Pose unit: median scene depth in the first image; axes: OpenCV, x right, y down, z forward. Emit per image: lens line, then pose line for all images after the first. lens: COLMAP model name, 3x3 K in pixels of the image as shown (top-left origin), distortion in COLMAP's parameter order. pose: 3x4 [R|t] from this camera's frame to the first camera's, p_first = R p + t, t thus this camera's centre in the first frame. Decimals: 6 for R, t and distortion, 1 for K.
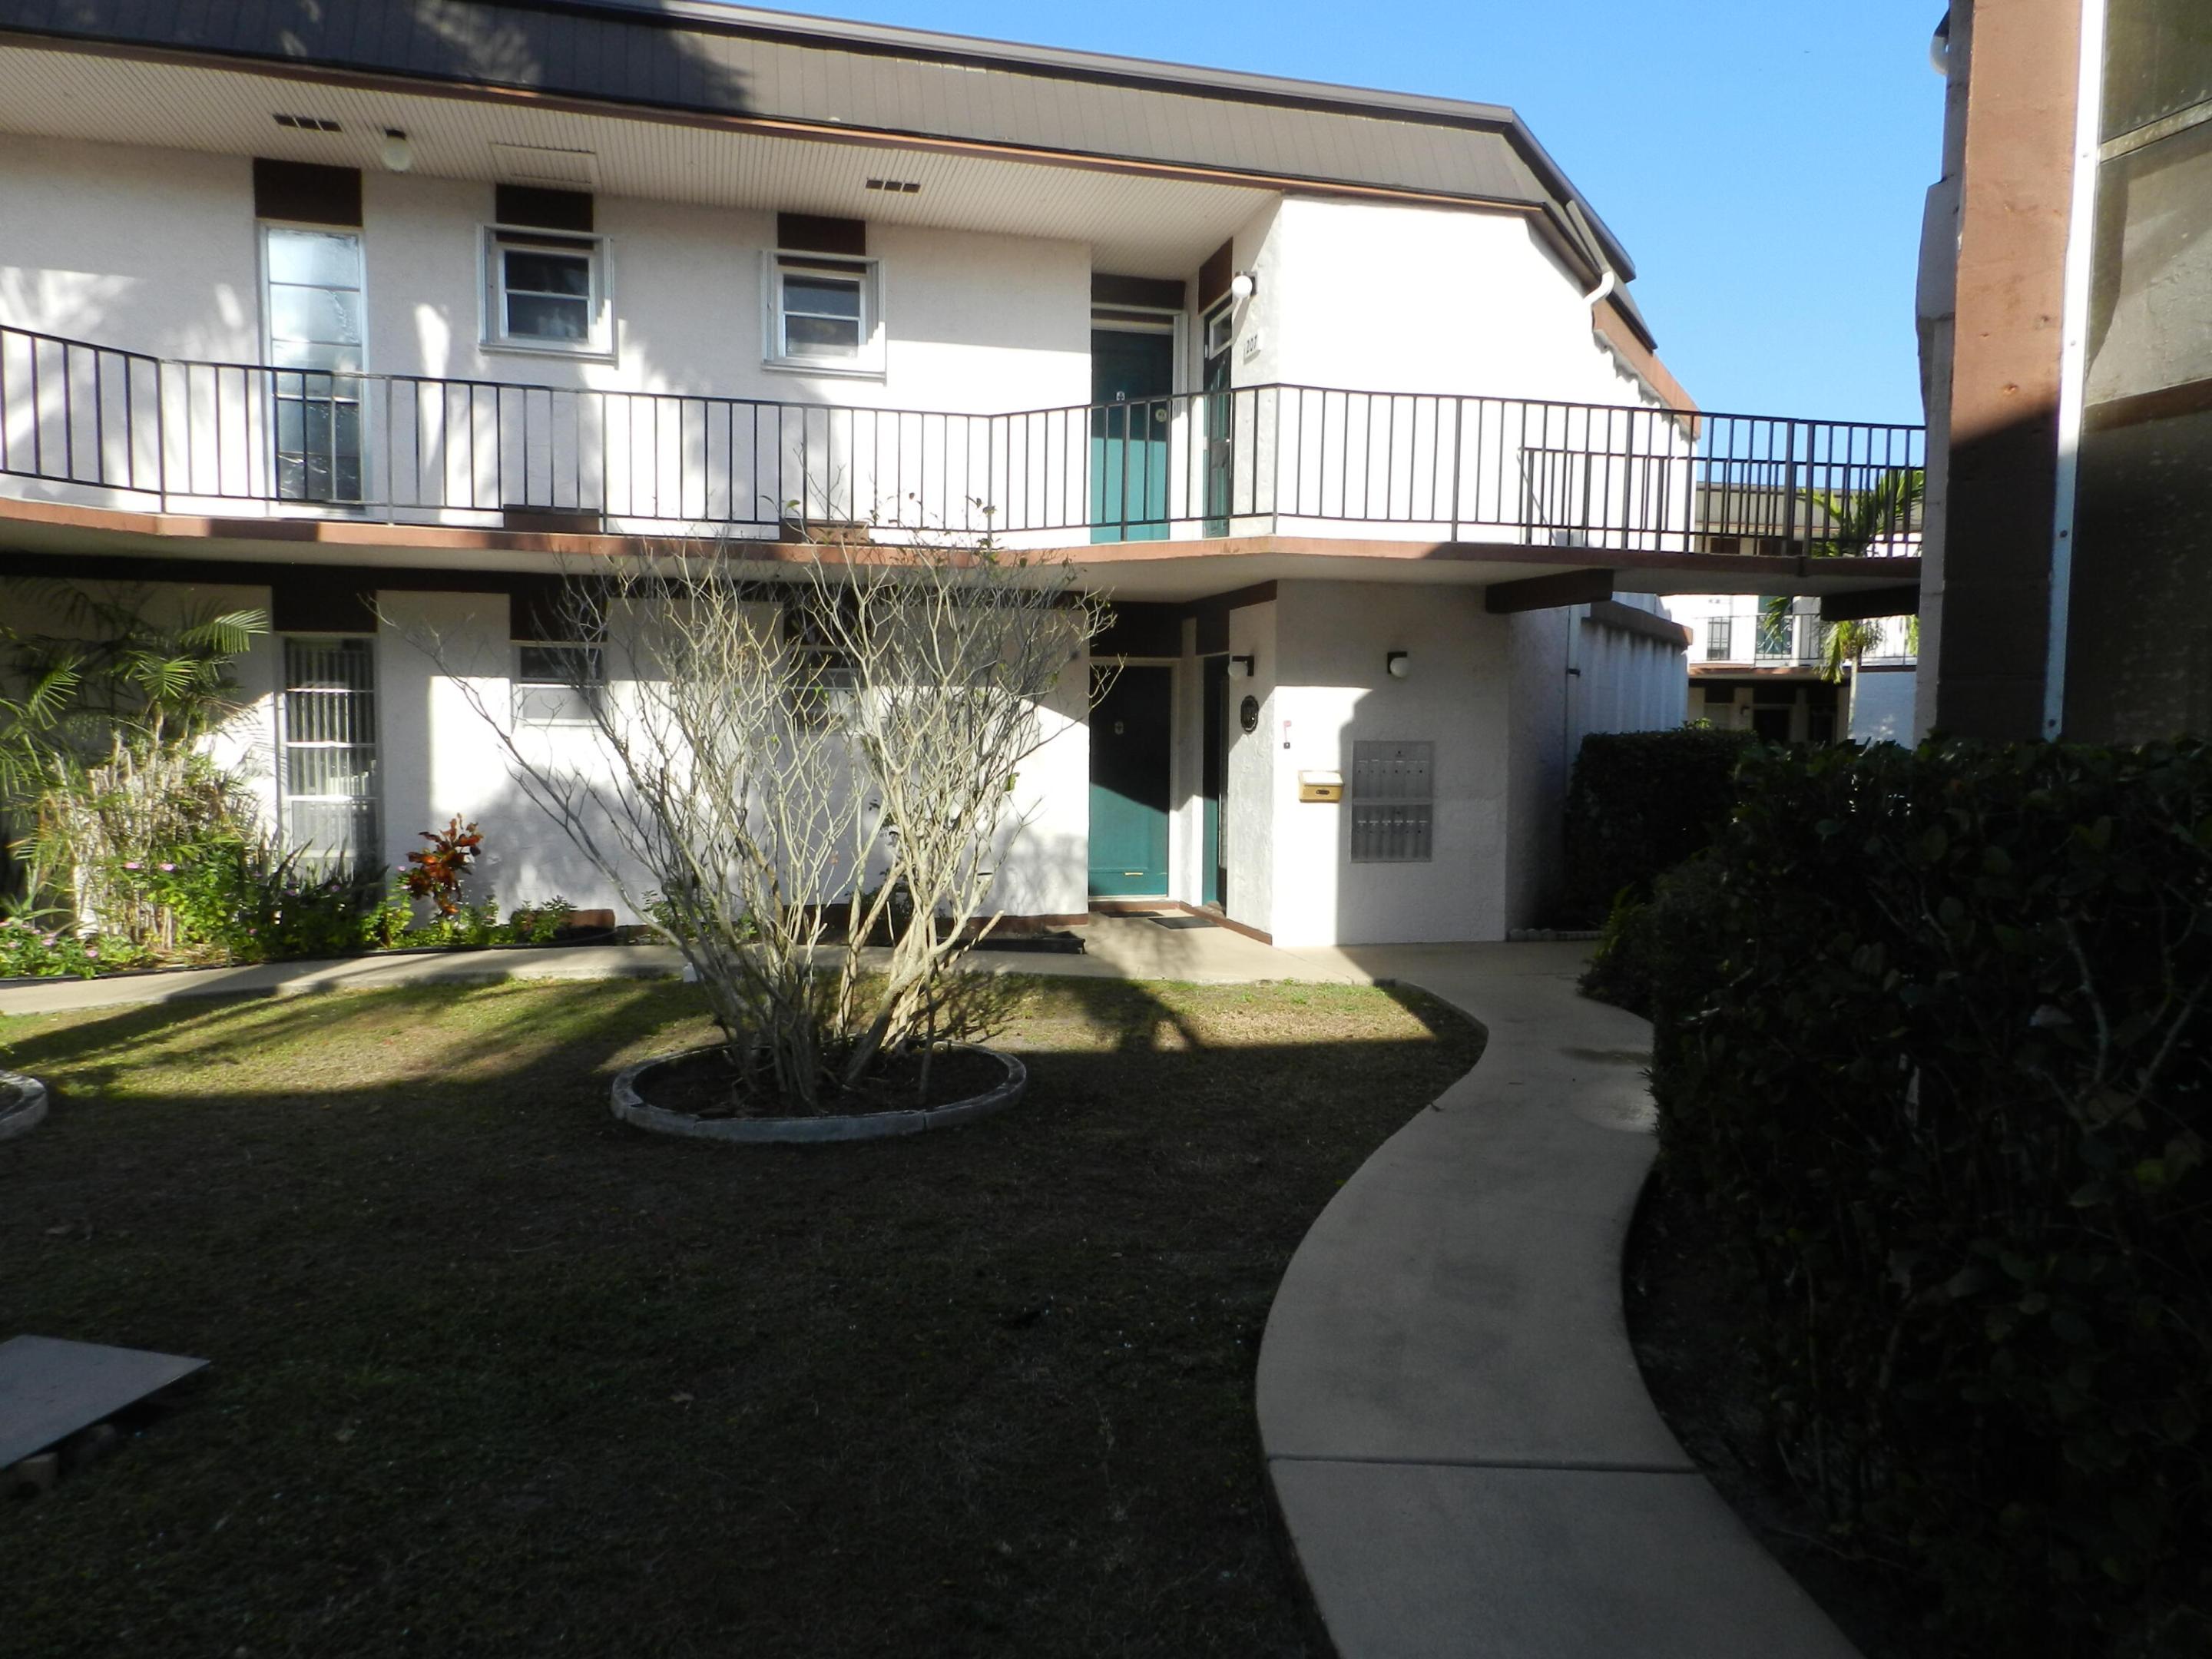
lens RADIAL K [[1464.0, 0, 1106.0], [0, 1464.0, 829.5], [0, 0, 1]] dist [0.001479, -0.005440]
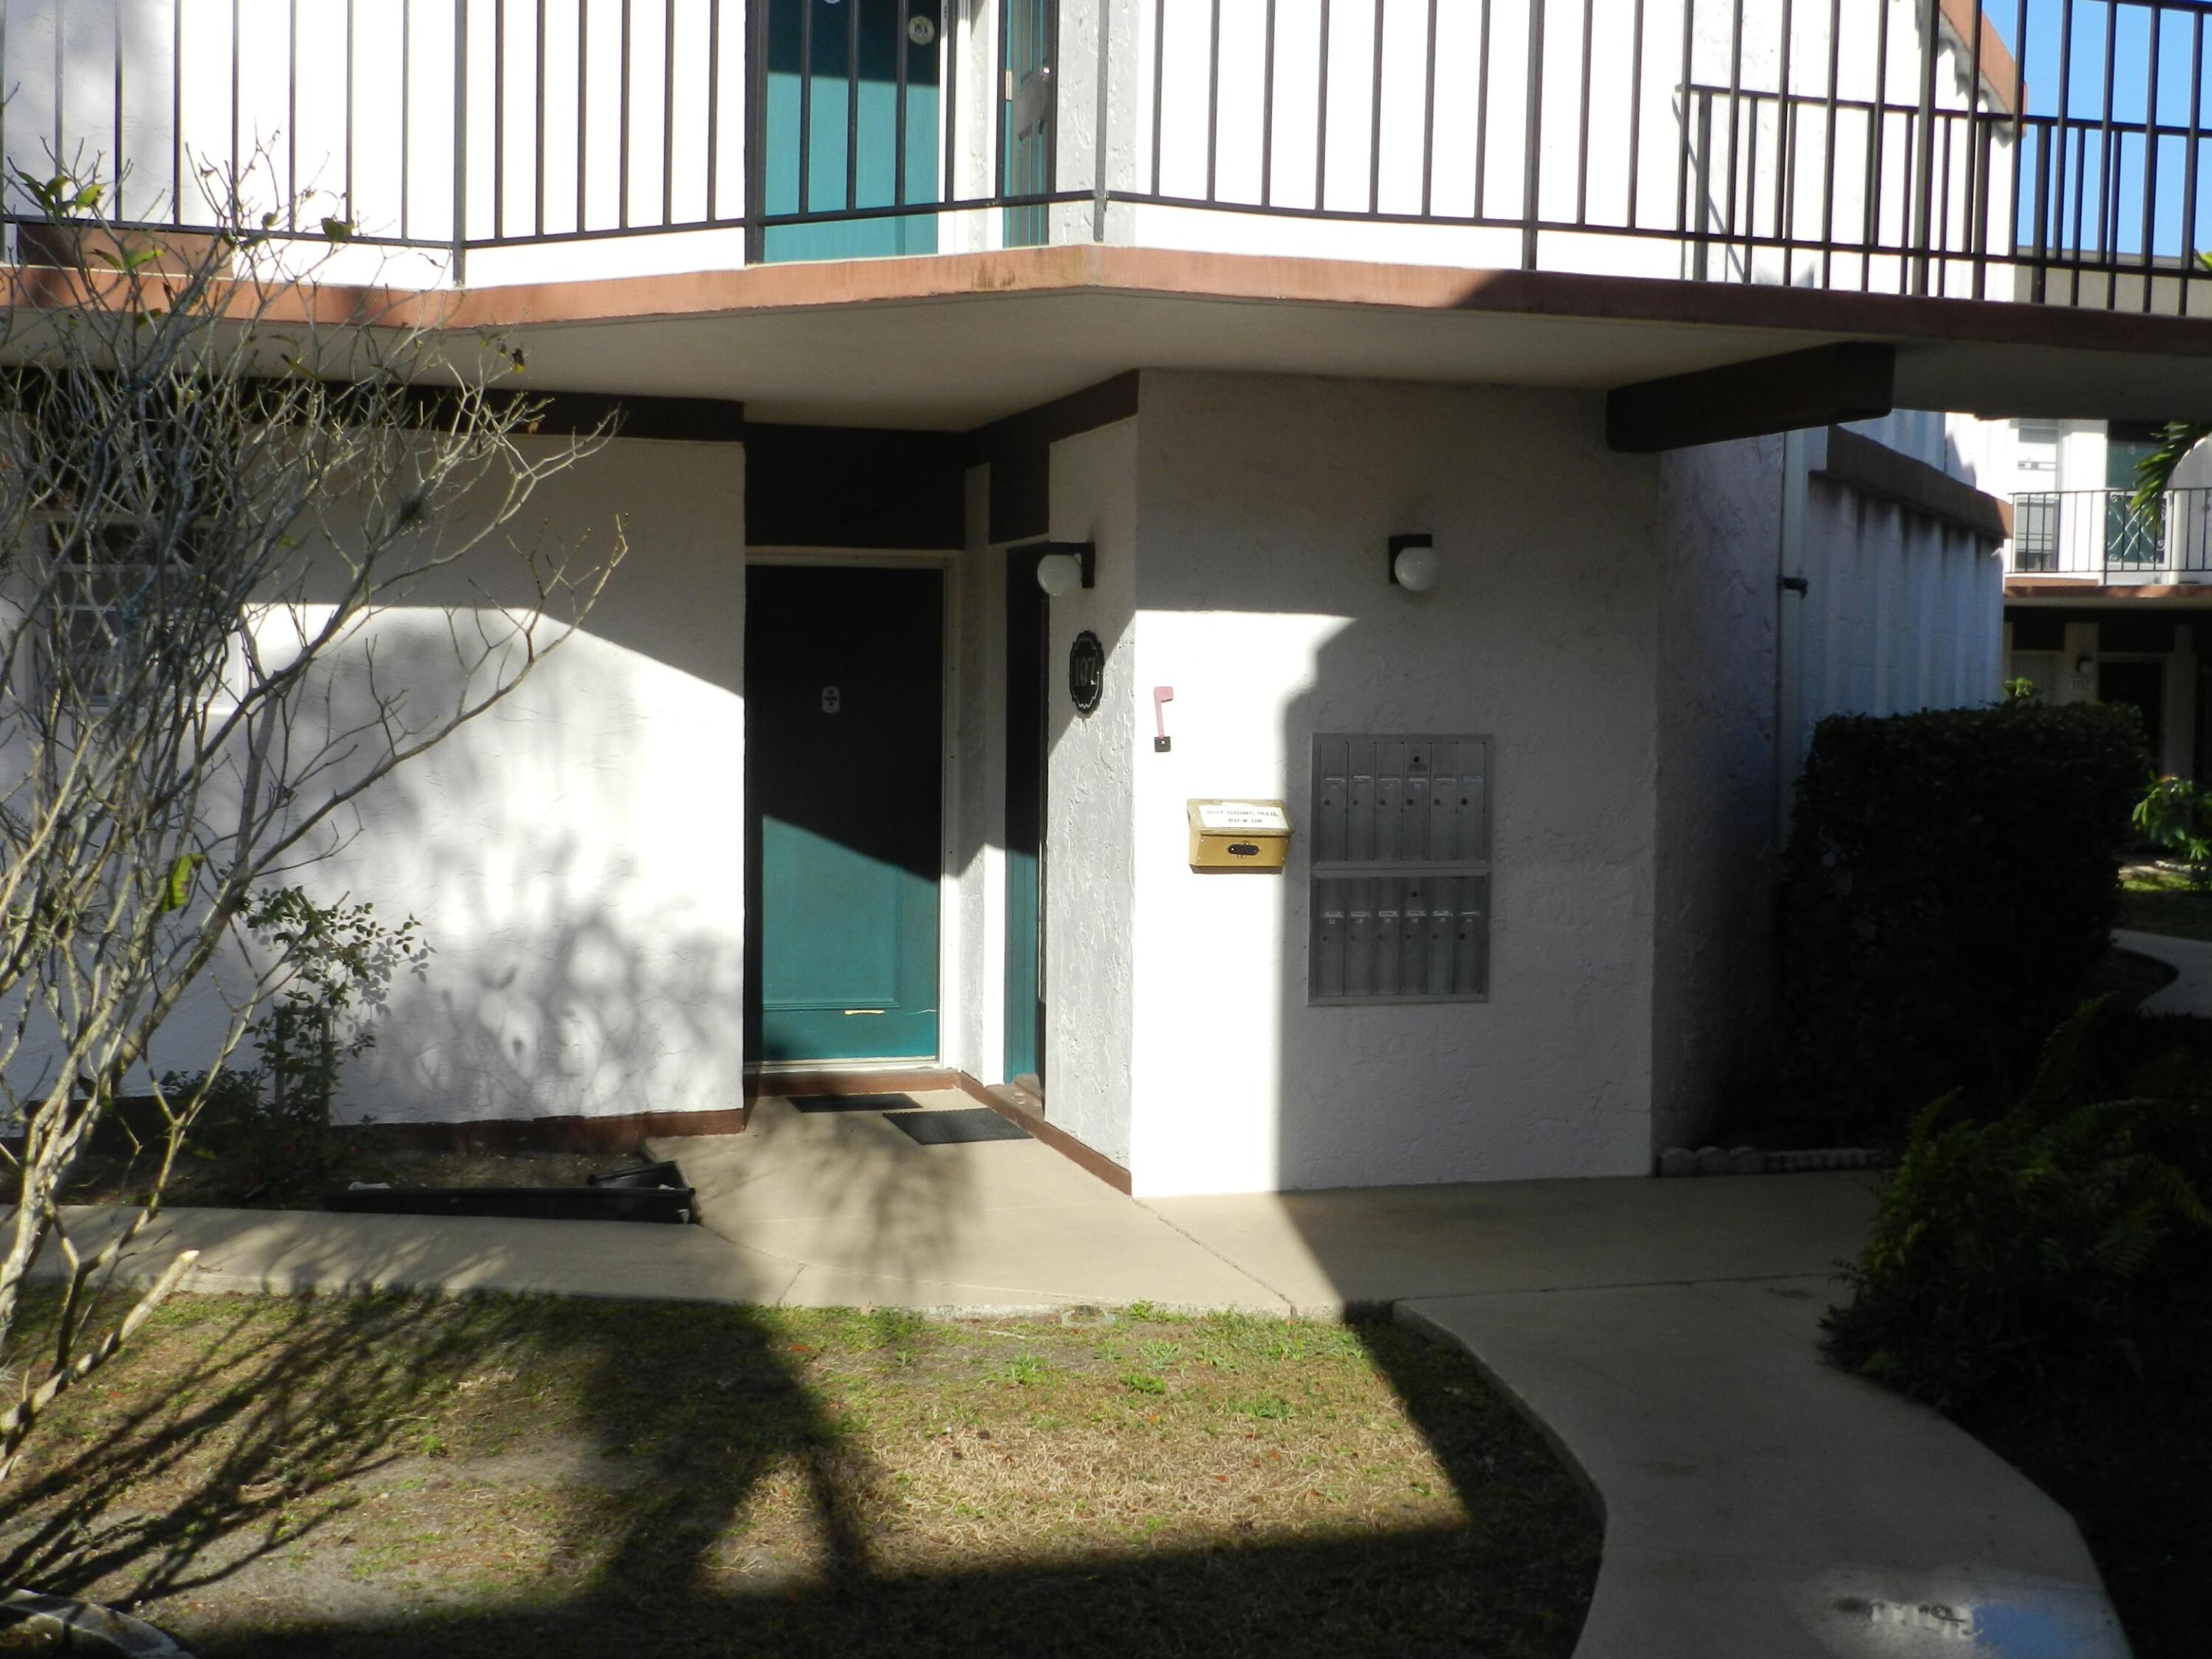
lens RADIAL K [[2521.1, 0, 1106.0], [0, 2521.1, 829.5], [0, 0, 1]] dist [-0.001894, 0.013946]
pose [[0.998661, 0.000953, 0.051732, 0.065161], [-0.000264, 0.999911, -0.013330, -0.020709], [-0.051740, 0.013298, 0.998572, 0.233695]]
